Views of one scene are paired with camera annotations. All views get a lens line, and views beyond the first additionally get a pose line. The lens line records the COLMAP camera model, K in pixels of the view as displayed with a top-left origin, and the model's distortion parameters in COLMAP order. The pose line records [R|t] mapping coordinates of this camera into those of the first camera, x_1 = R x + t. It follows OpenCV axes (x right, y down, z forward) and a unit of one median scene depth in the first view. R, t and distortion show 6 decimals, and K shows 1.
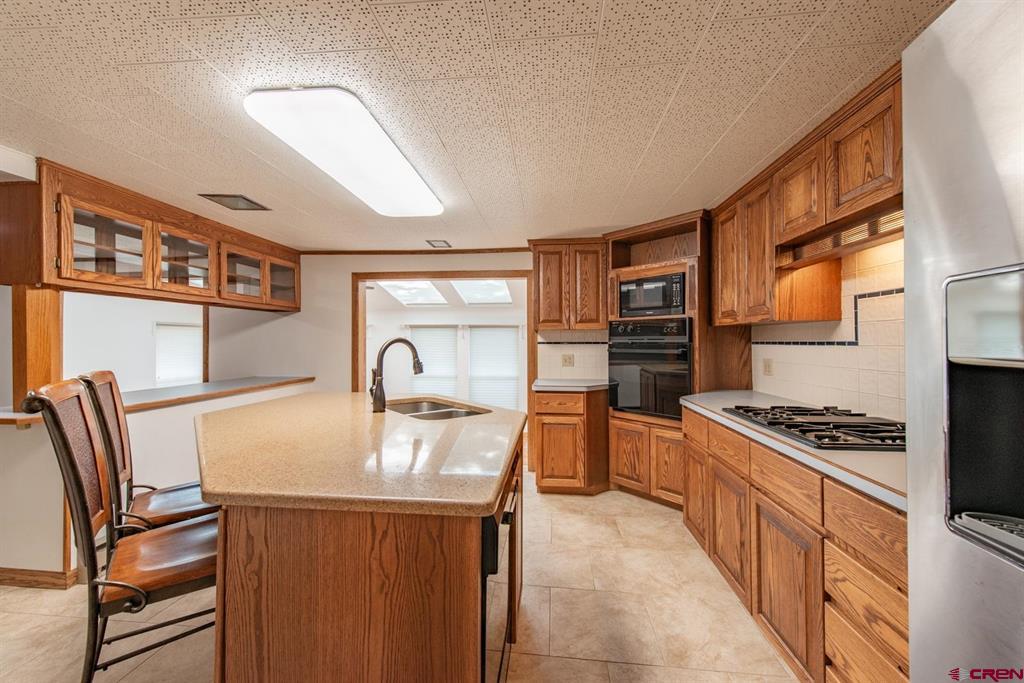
lens RADIAL K [[397.6, 0, 514.6], [0, 397.6, 341.5], [0, 0, 1]] dist [0.003570, -0.000506]
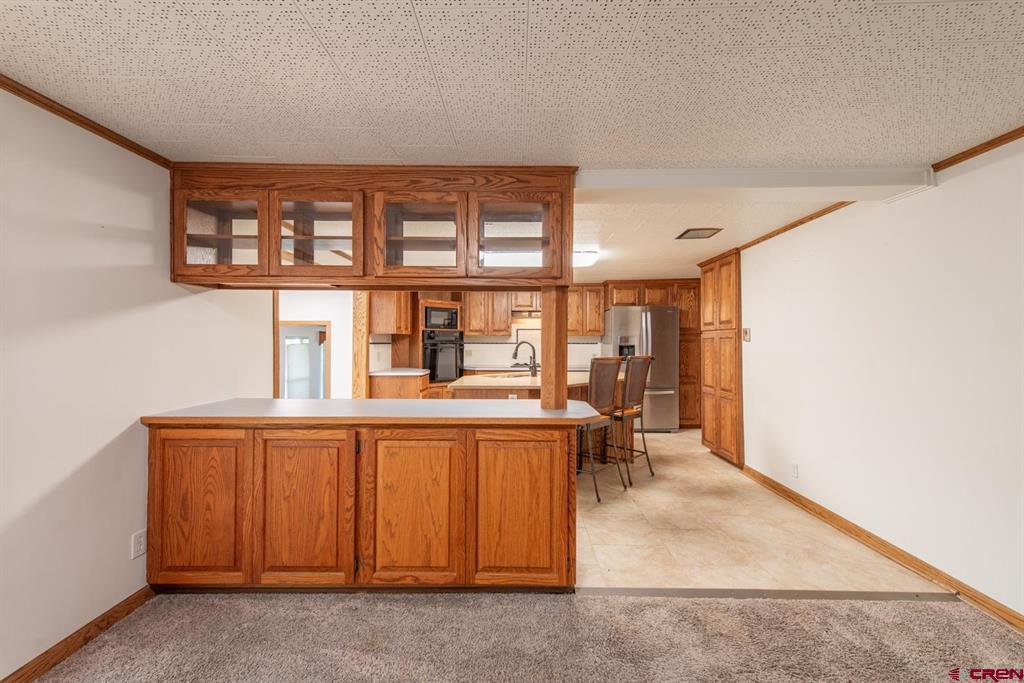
lens RADIAL K [[397.6, 0, 513.2], [0, 397.6, 340.0], [0, 0, 1]] dist [0.003570, -0.000506]
pose [[-0.083901, 0.006935, 0.996450, -1.473014], [-0.003414, 0.999968, -0.007247, 0.000764], [-0.996468, -0.004010, -0.083875, 0.790635]]
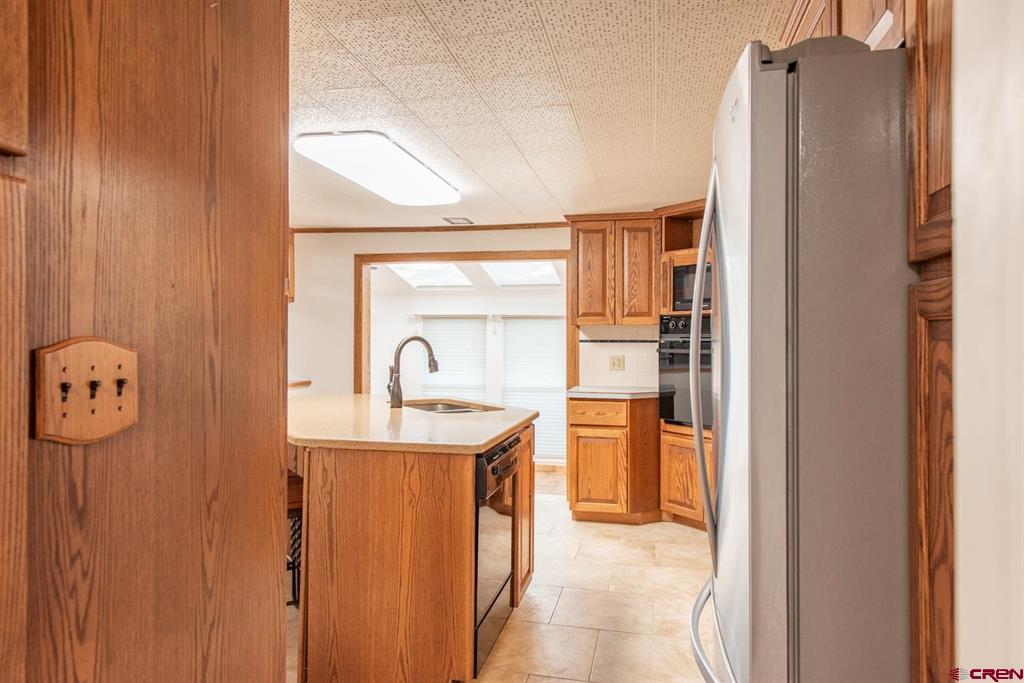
lens RADIAL K [[668.6, 0, 511.2], [0, 668.6, 342.0], [0, 0, 1]] dist [-0.003824, 0.000282]
pose [[0.992688, 0.004809, -0.120616, 0.101175], [-0.003988, 0.999967, 0.007043, -0.003892], [0.120646, -0.006511, 0.992674, -0.424145]]
